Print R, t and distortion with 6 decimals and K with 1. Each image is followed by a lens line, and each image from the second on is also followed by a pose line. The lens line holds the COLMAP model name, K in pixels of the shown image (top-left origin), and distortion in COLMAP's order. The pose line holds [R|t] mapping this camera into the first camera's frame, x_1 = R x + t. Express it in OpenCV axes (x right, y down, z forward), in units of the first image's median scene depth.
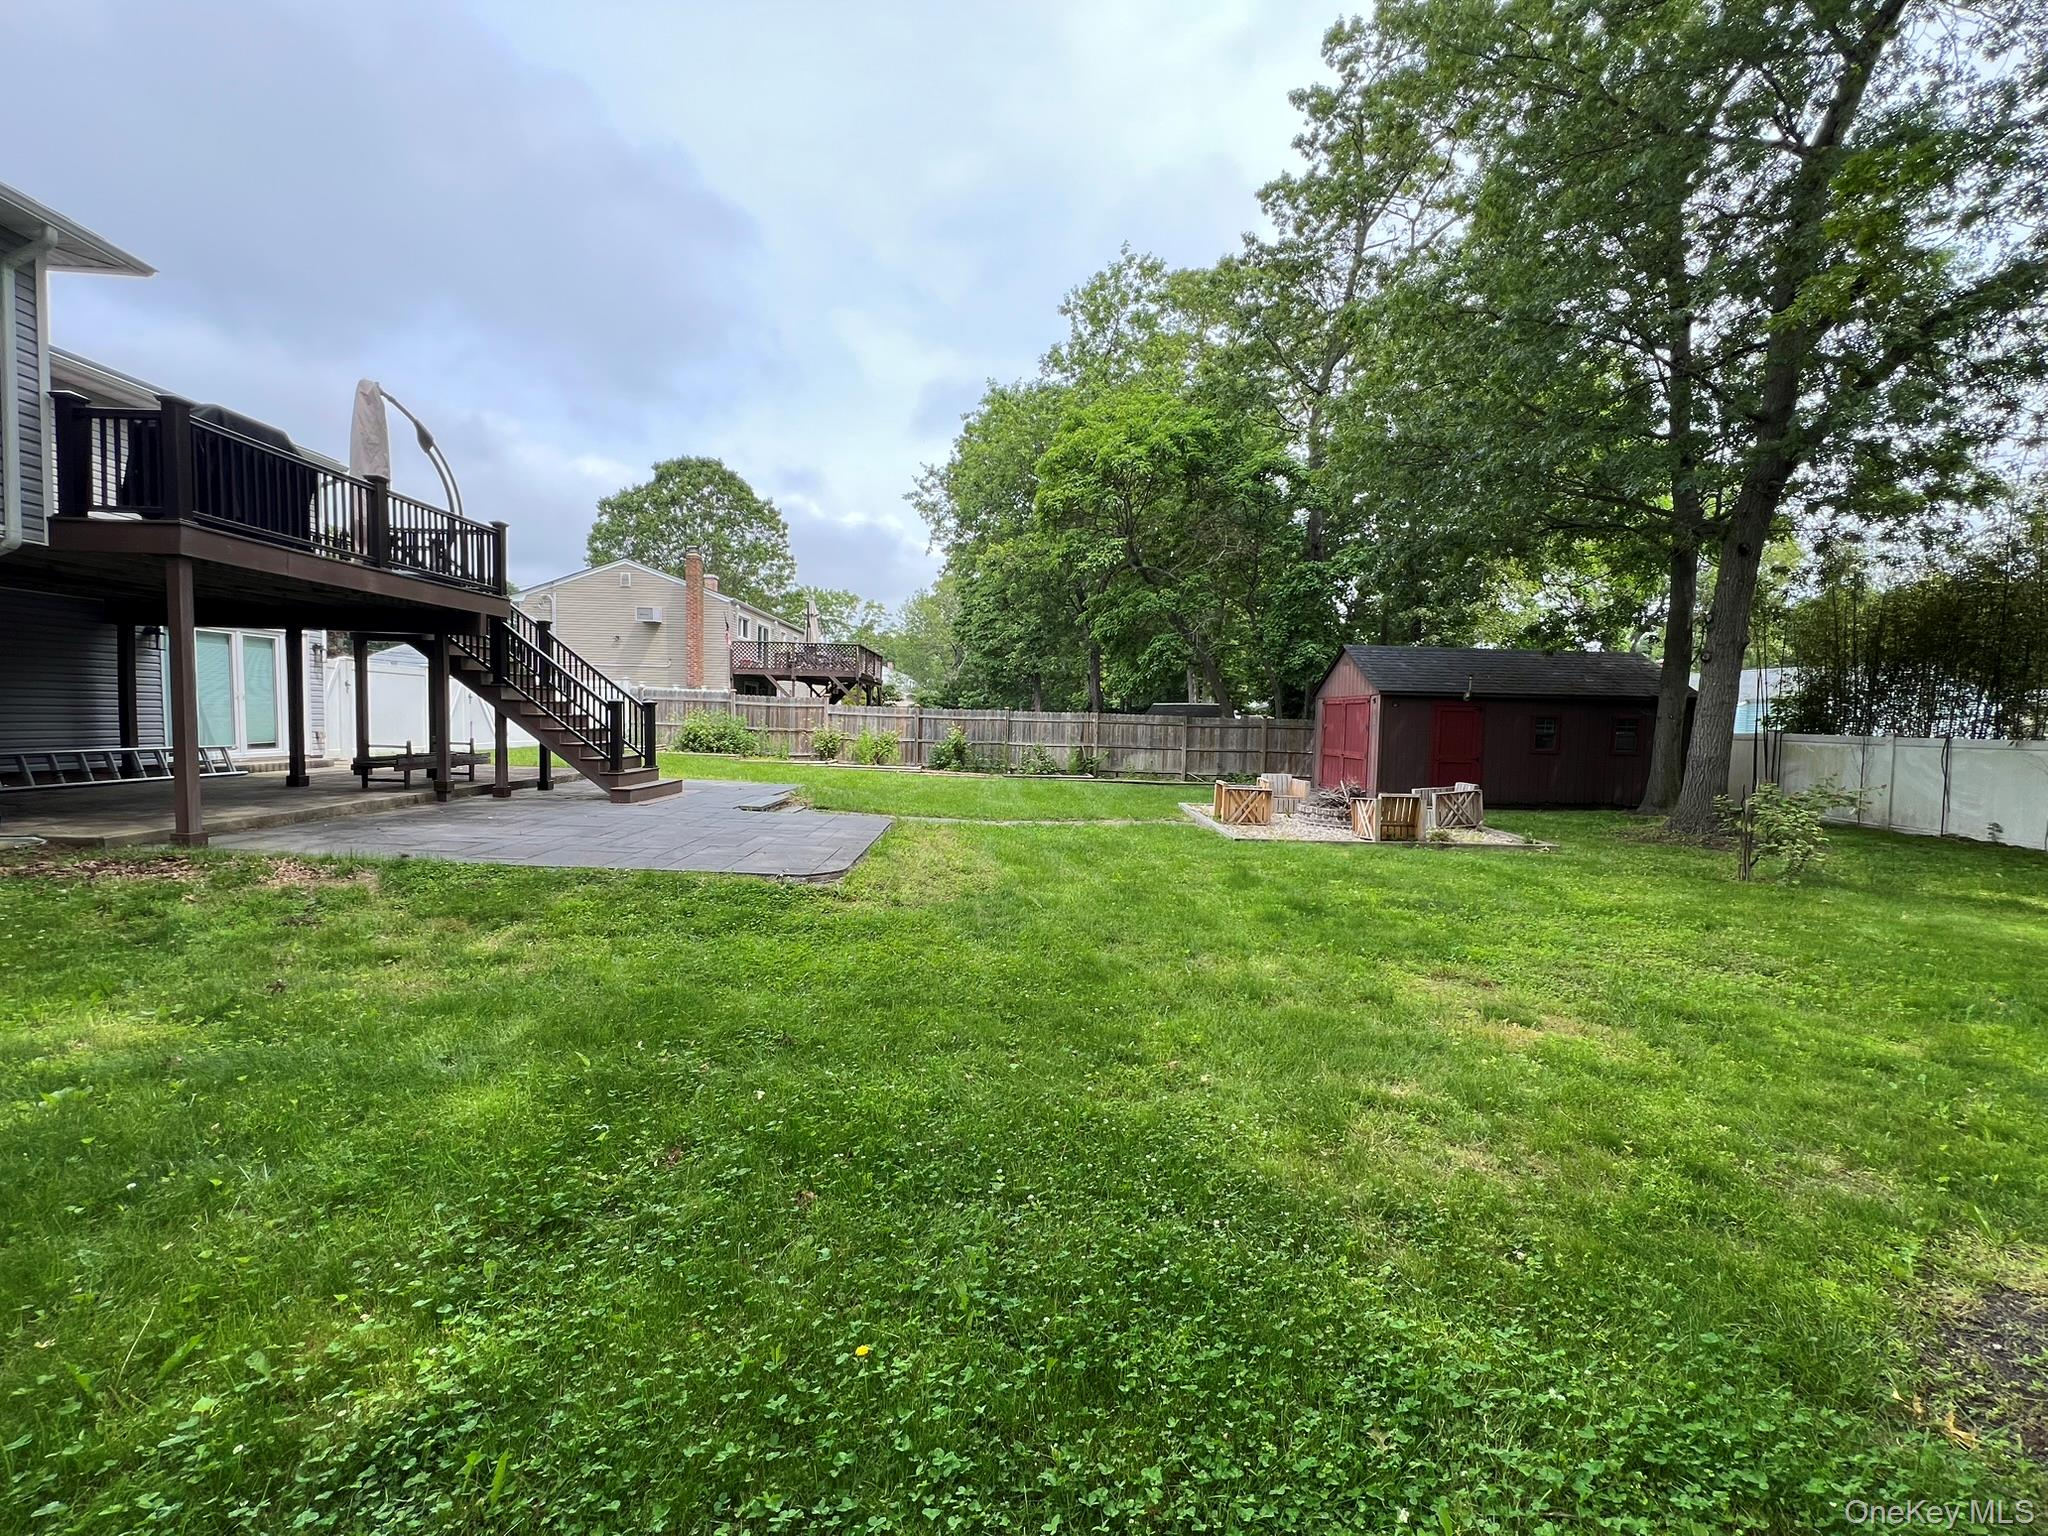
lens RADIAL K [[815.8, 0, 1013.5], [0, 815.8, 771.1], [0, 0, 1]] dist [-0.003592, -0.000010]
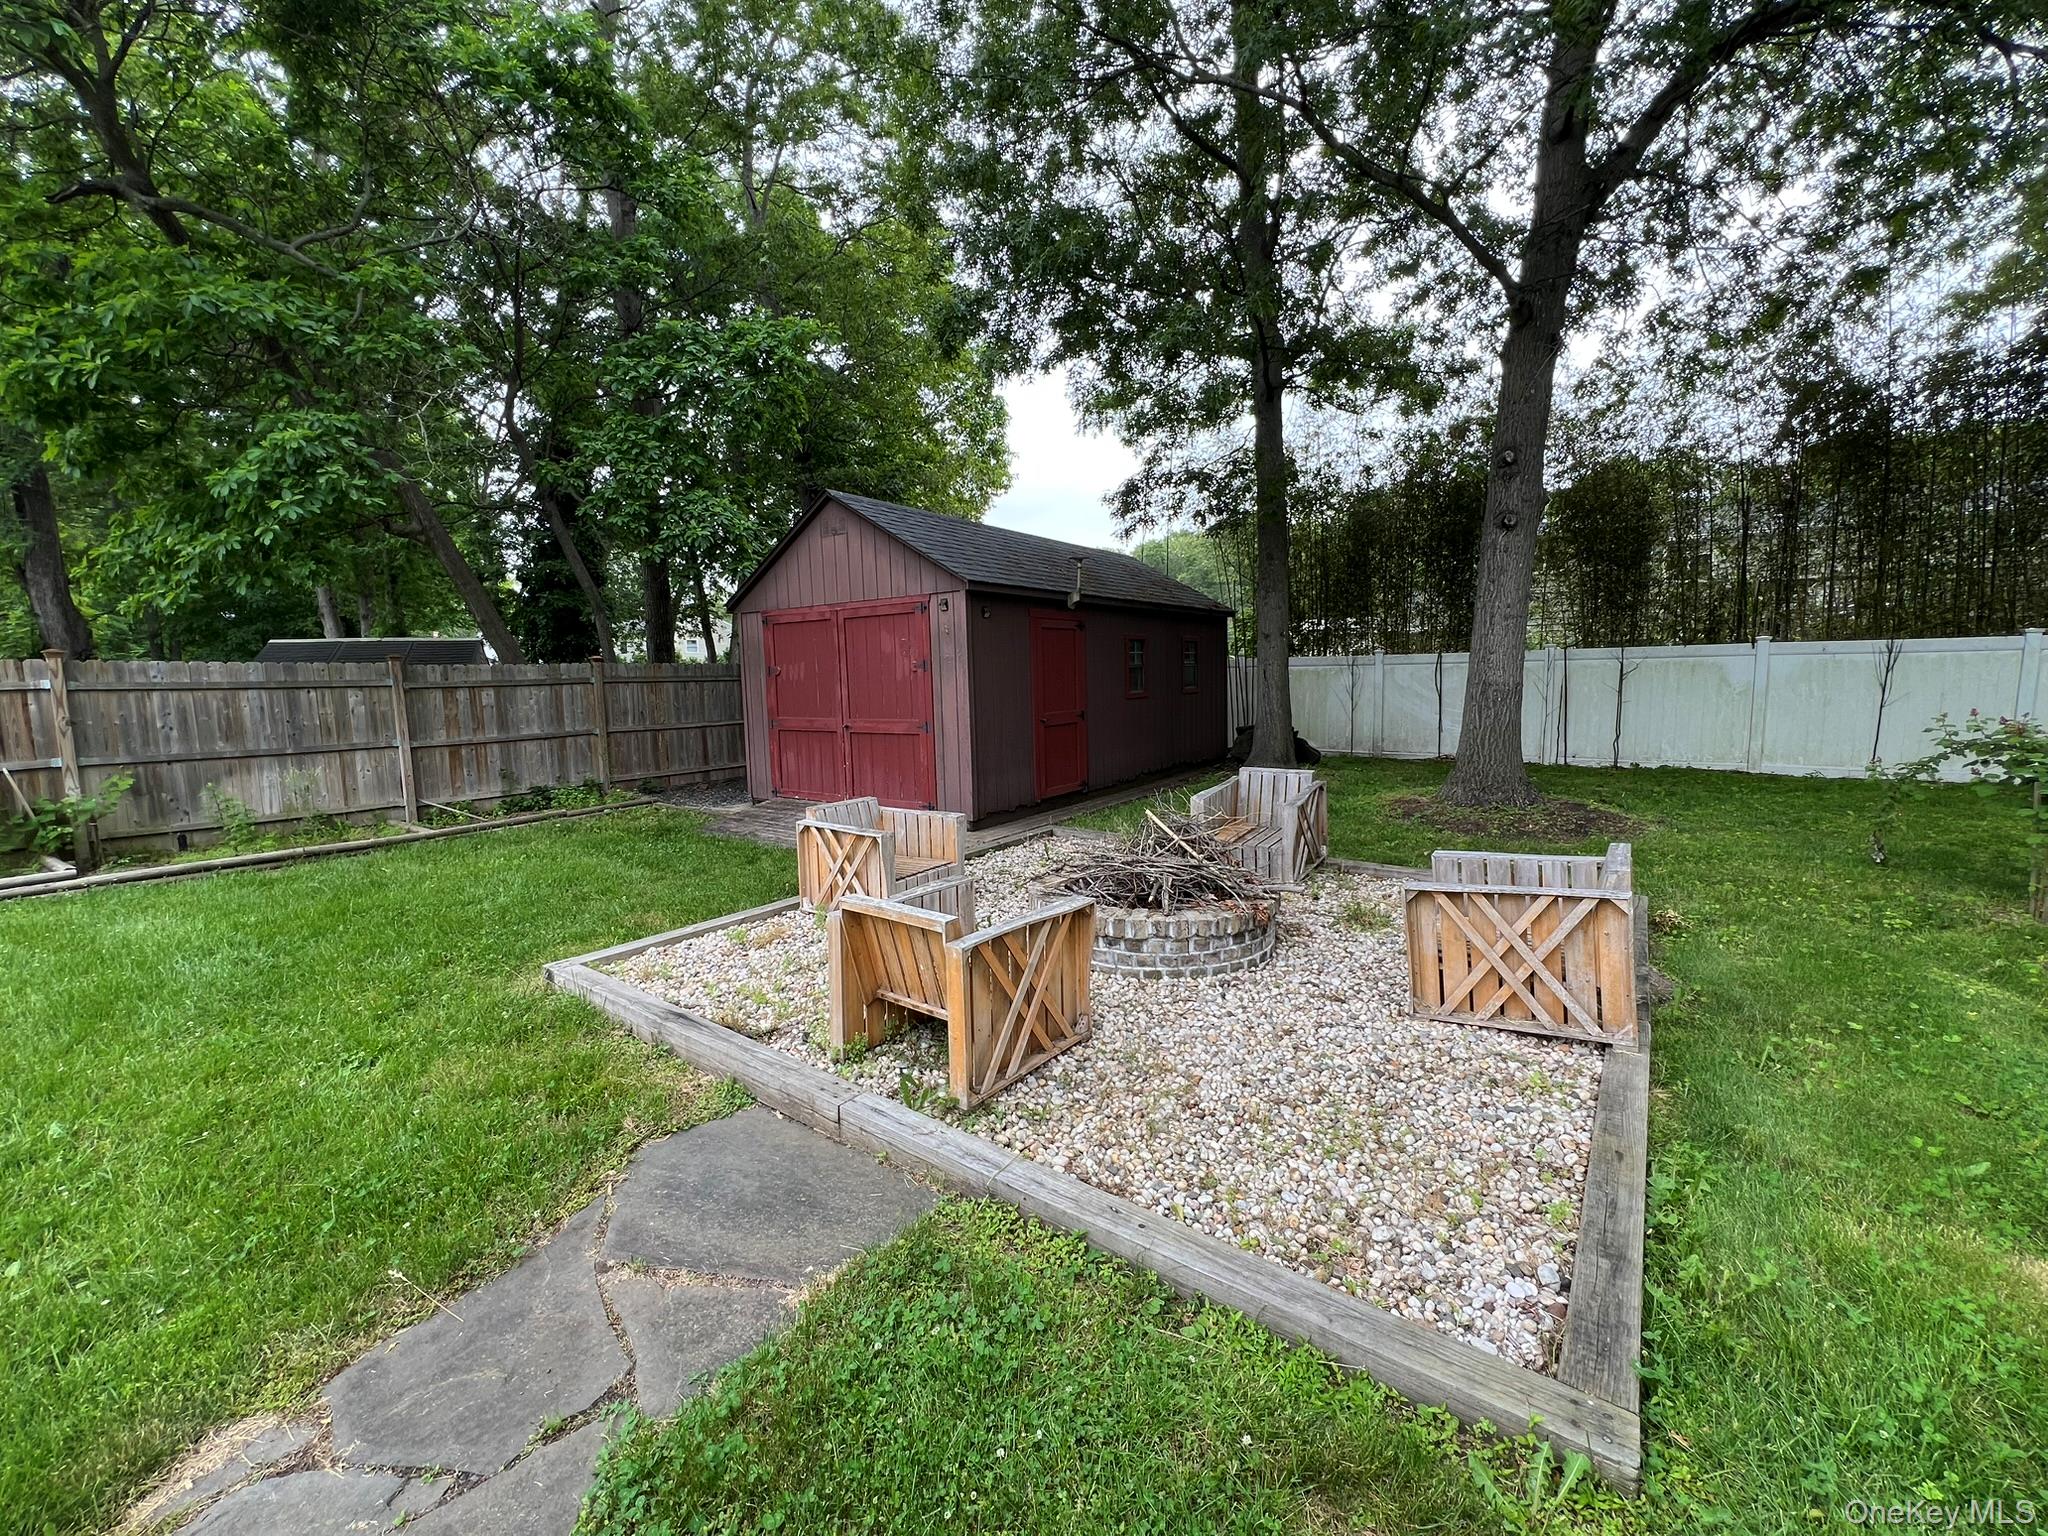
lens RADIAL K [[819.5, 0, 1019.7], [0, 819.5, 766.6], [0, 0, 1]] dist [-0.005790, 0.000885]
pose [[0.590912, -0.127477, 0.796600, 0.081390], [0.090757, 0.991673, 0.091371, -0.031597], [-0.801614, 0.018305, 0.597561, 0.635866]]
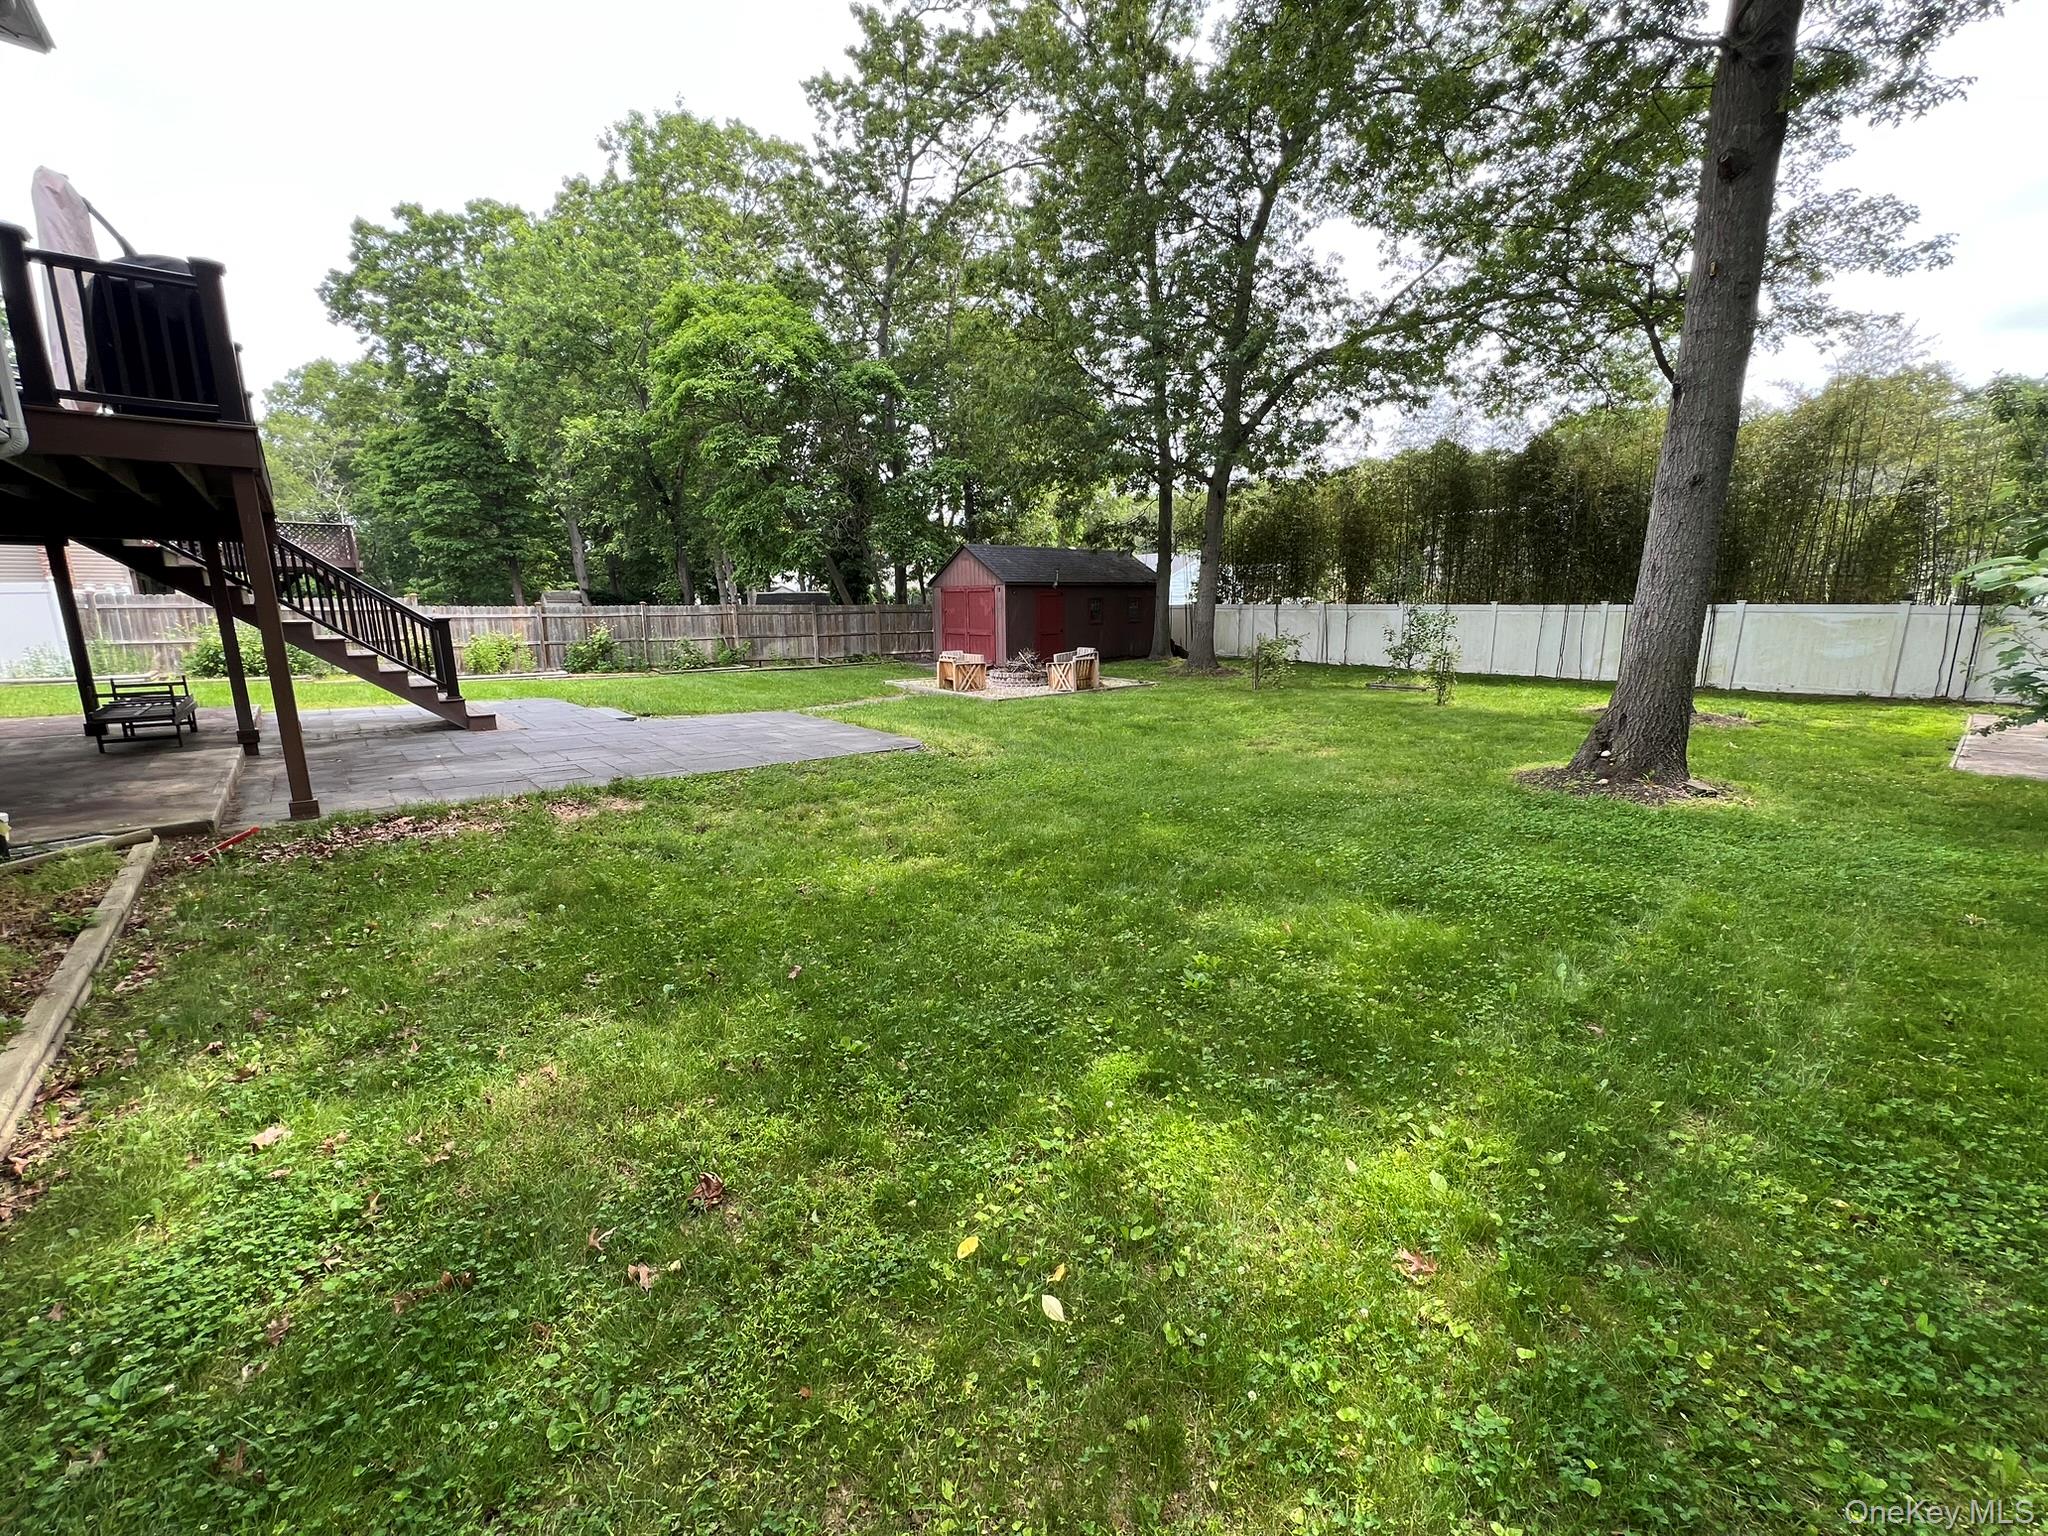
lens RADIAL K [[819.5, 0, 1019.7], [0, 819.5, 771.2], [0, 0, 1]] dist [-0.005790, 0.000885]
pose [[0.773017, -0.159321, 0.614053, -0.354432], [0.067204, 0.983070, 0.170464, -0.019607], [-0.630815, -0.090504, 0.770637, -0.057568]]
